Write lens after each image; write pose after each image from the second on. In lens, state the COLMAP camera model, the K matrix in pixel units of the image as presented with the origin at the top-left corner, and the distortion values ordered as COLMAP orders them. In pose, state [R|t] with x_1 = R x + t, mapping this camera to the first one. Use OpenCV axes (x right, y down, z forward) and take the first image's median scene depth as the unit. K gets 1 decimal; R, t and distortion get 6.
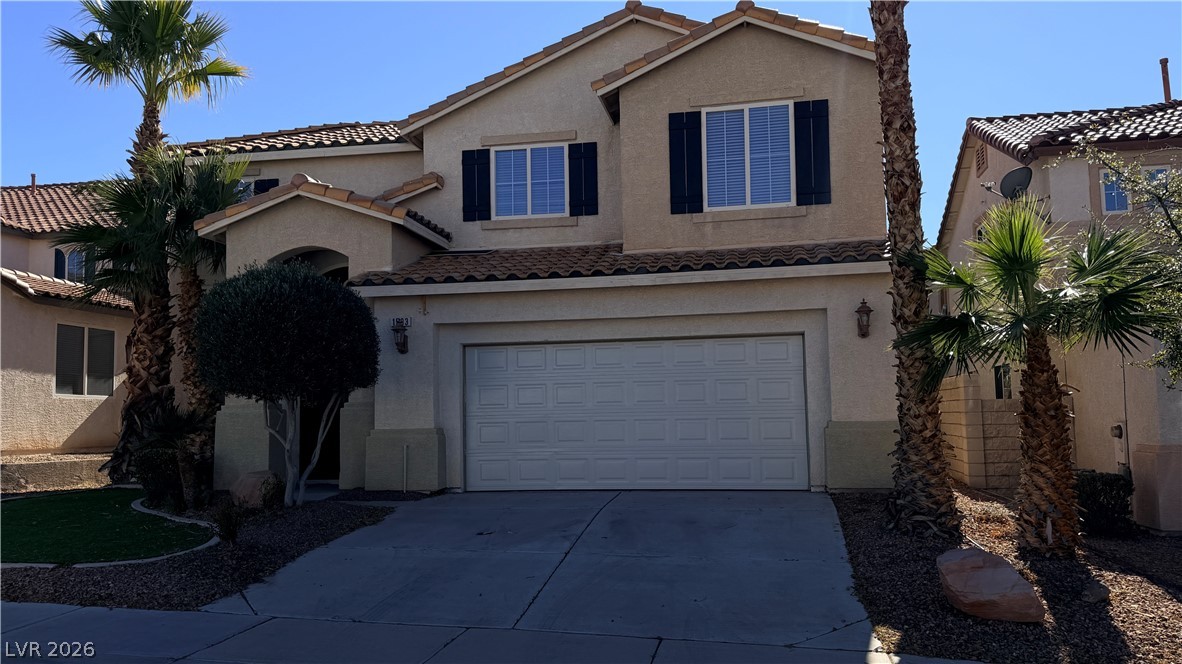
lens RADIAL K [[987.2, 0, 584.3], [0, 987.2, 338.8], [0, 0, 1]] dist [0.075817, -0.020047]
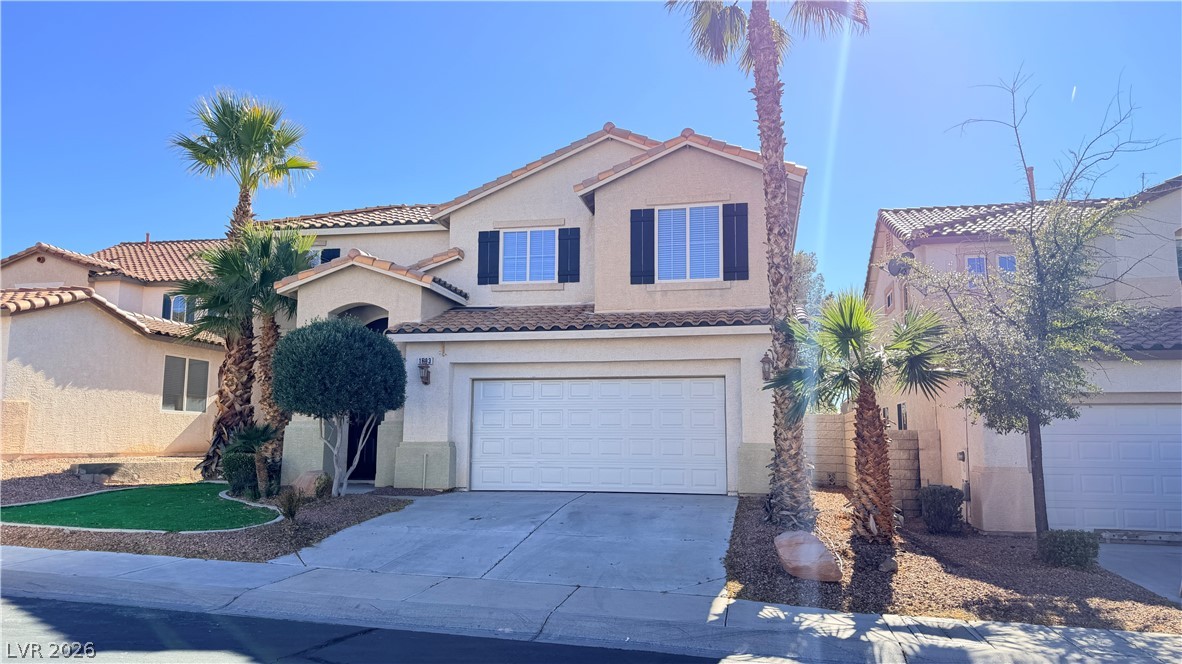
lens RADIAL K [[847.2, 0, 592.9], [0, 847.2, 331.7], [0, 0, 1]] dist [0.082852, -0.007214]
pose [[0.999685, 0.021159, -0.013477, 0.053856], [-0.021759, 0.998700, -0.046093, -0.008479], [0.012484, 0.046371, 0.998846, -0.140431]]
